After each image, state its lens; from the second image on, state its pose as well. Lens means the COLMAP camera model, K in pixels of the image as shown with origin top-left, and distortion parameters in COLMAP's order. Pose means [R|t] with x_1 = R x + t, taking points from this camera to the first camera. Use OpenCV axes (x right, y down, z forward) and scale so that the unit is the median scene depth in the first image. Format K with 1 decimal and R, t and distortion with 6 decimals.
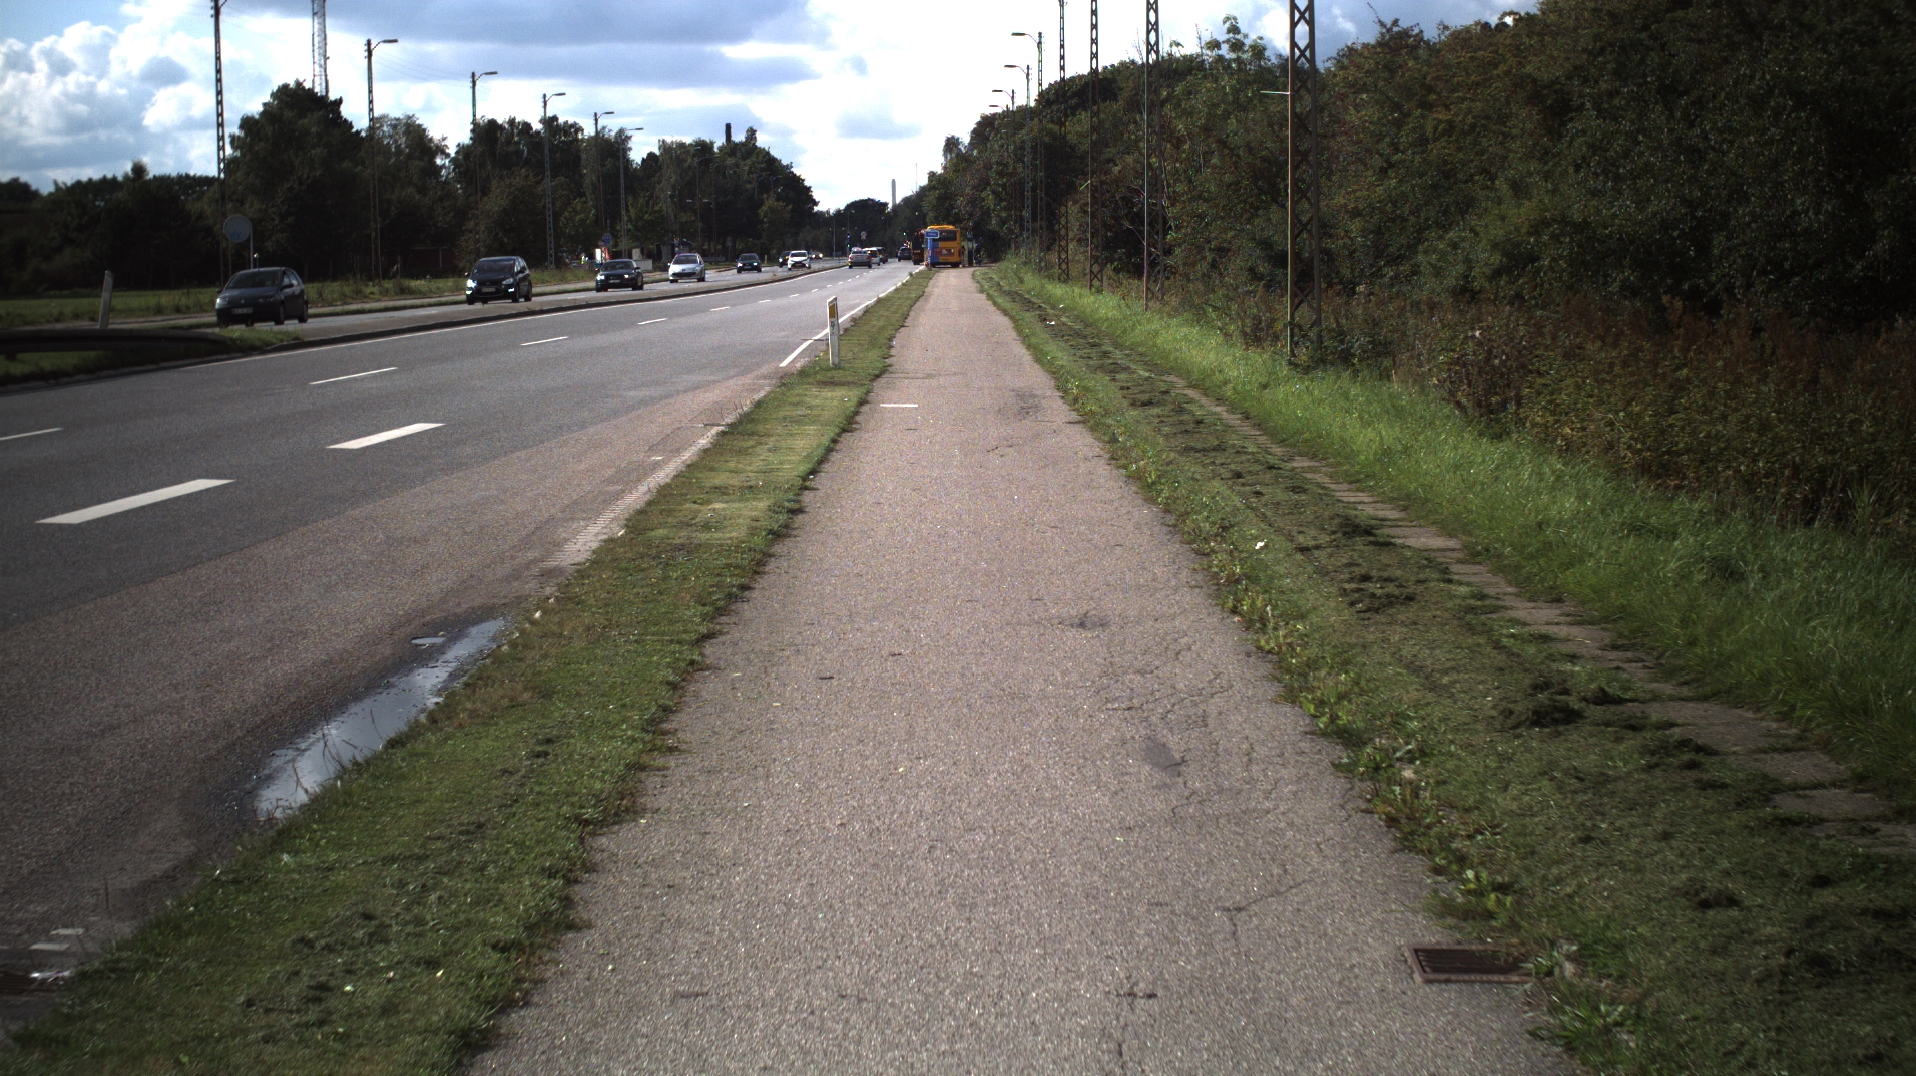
lens RADIAL K [[2999.6, 0, 953.0], [0, 2999.6, 535.0], [0, 0, 1]] dist [-0.204346, 0.000000]
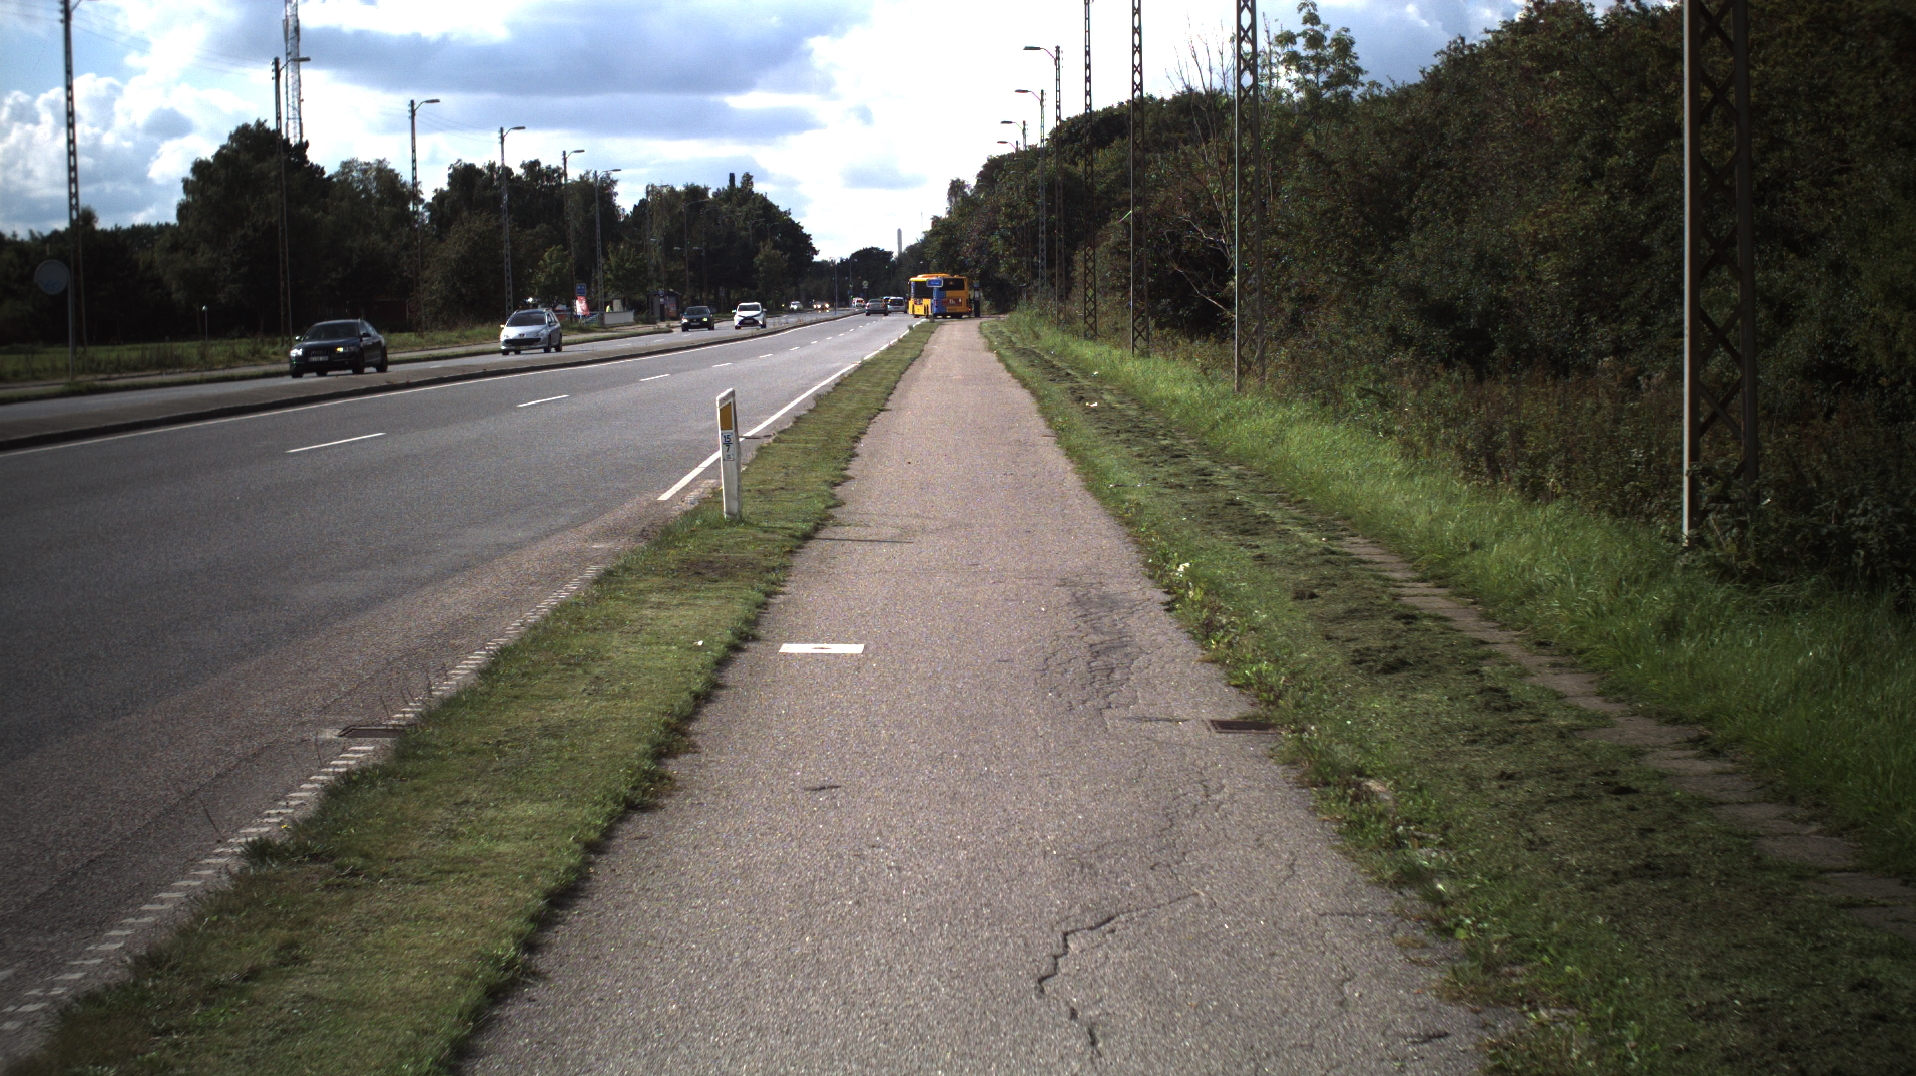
lens RADIAL K [[2999.6, 0, 953.0], [0, 2999.6, 528.4], [0, 0, 1]] dist [-0.204346, 0.000000]
pose [[0.999991, -0.003599, -0.002438, 0.001114], [0.003553, 0.999817, -0.018797, -0.020695], [0.002506, 0.018788, 0.999820, 0.214304]]
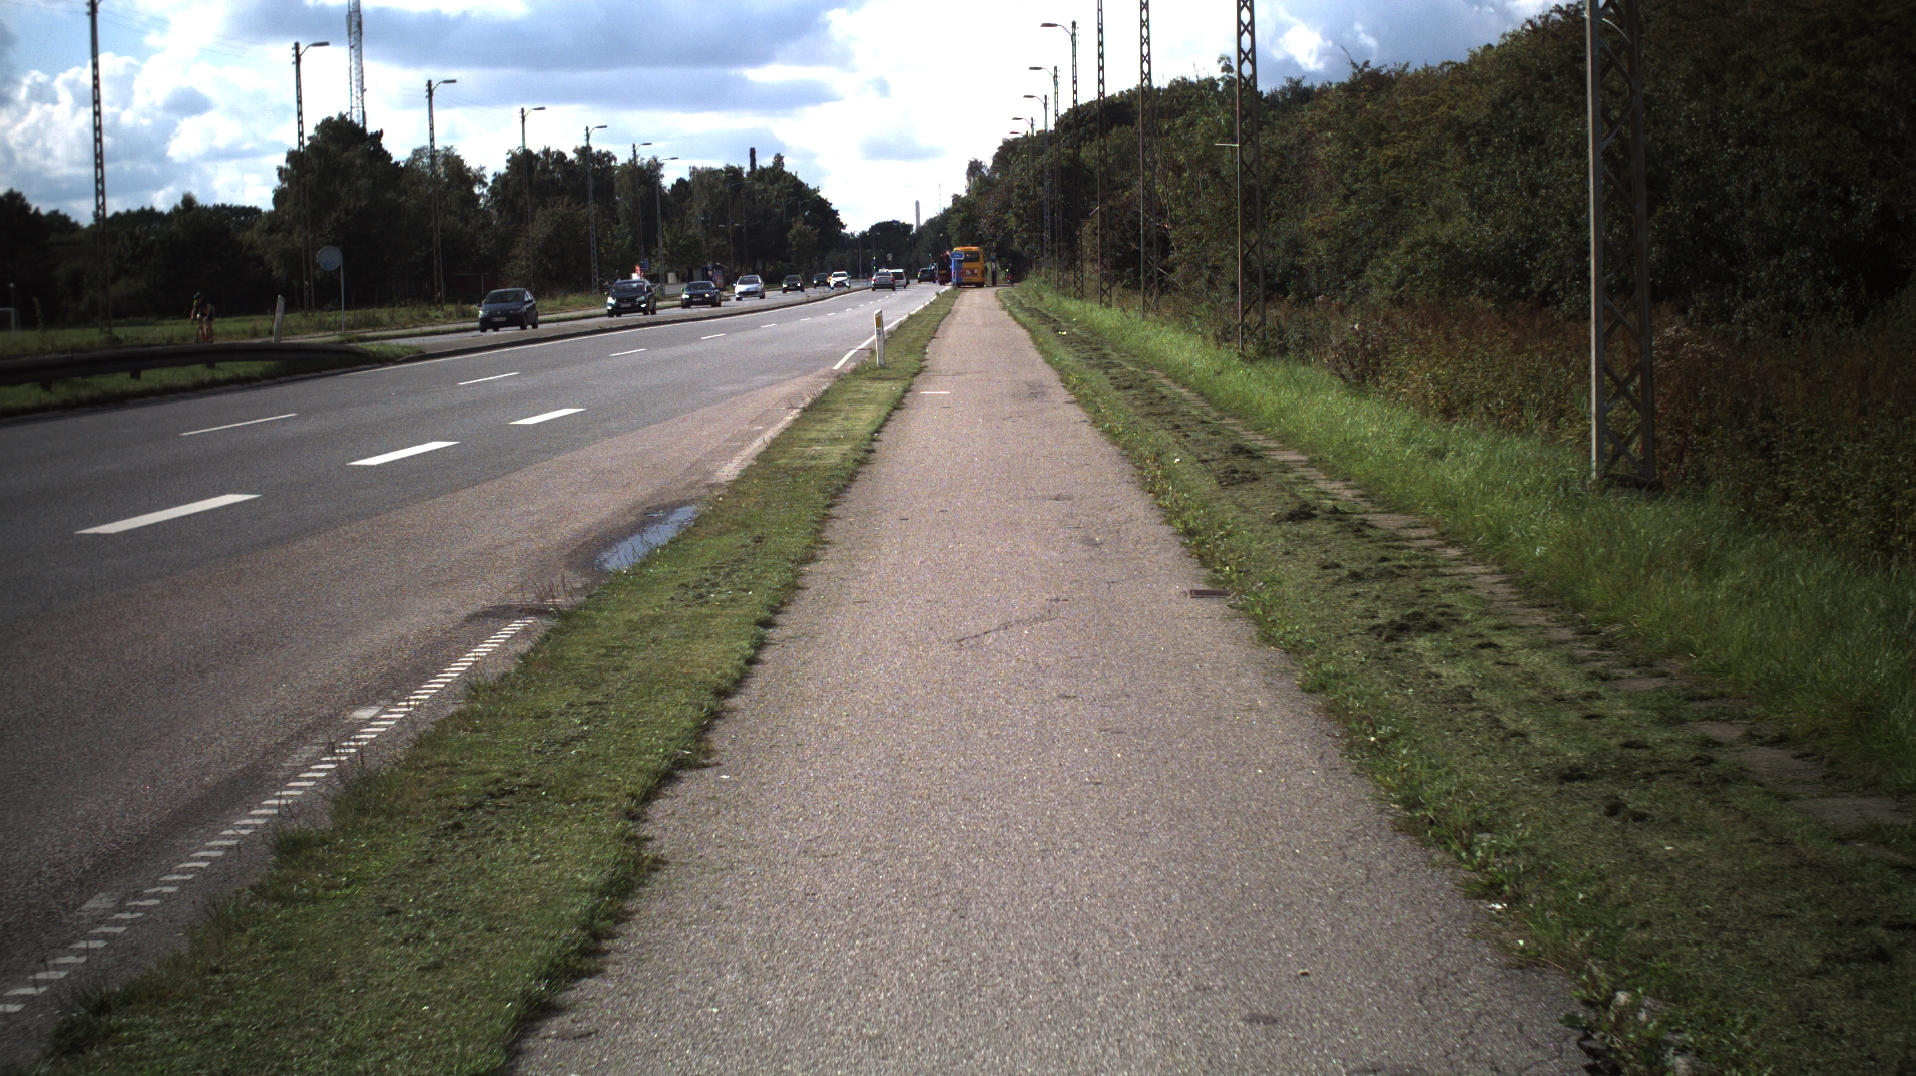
lens RADIAL K [[2999.6, 0, 965.2], [0, 2999.6, 550.2], [0, 0, 1]] dist [-0.204346, 0.000000]
pose [[0.999919, -0.011637, -0.005158, 0.000217], [0.011628, 0.999931, -0.001768, 0.010182], [0.005178, 0.001708, 0.999985, -0.107475]]
